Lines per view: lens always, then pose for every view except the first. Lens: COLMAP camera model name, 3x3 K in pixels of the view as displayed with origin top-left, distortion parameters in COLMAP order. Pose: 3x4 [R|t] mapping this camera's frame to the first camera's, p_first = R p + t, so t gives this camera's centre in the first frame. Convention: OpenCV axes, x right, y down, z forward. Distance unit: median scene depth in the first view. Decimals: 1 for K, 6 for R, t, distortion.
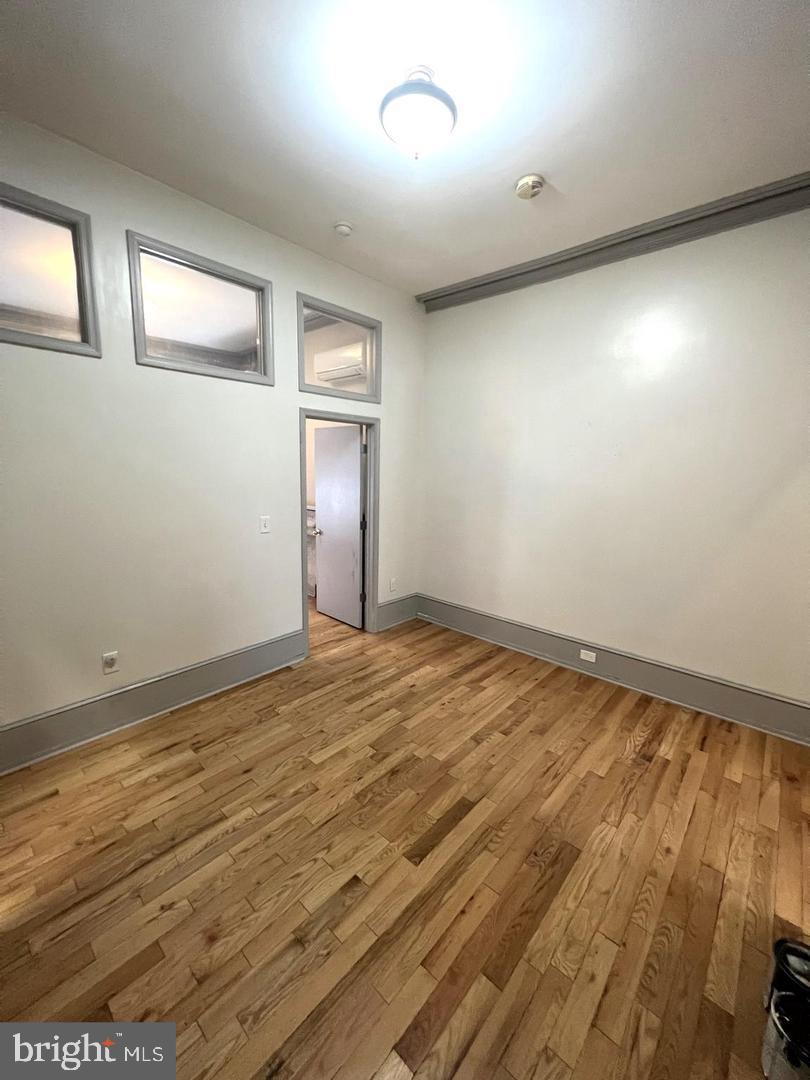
lens RADIAL K [[431.6, 0, 405.0], [0, 431.6, 540.0], [0, 0, 1]] dist [0.002477, 0.000316]
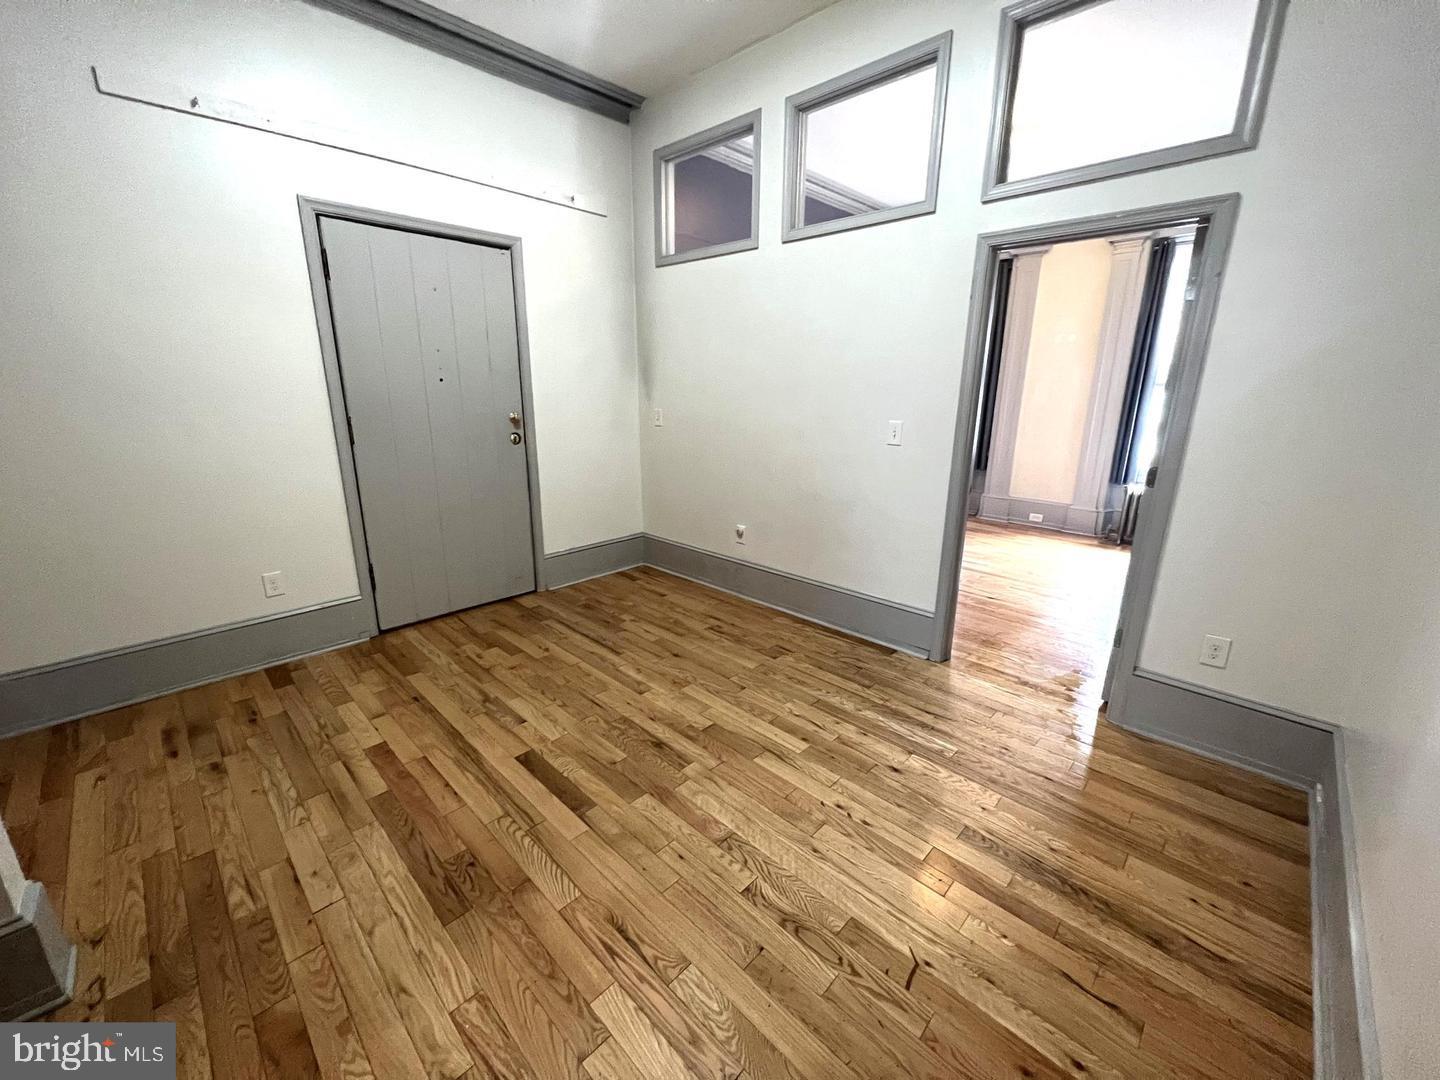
lens RADIAL K [[575.5, 0, 721.8], [0, 575.5, 535.4], [0, 0, 1]] dist [0.002477, 0.000316]
pose [[-0.036316, 0.236205, -0.971024, 0.960777], [-0.177410, 0.954707, 0.238871, -0.078638], [0.983467, 0.180944, 0.007234, 1.157788]]
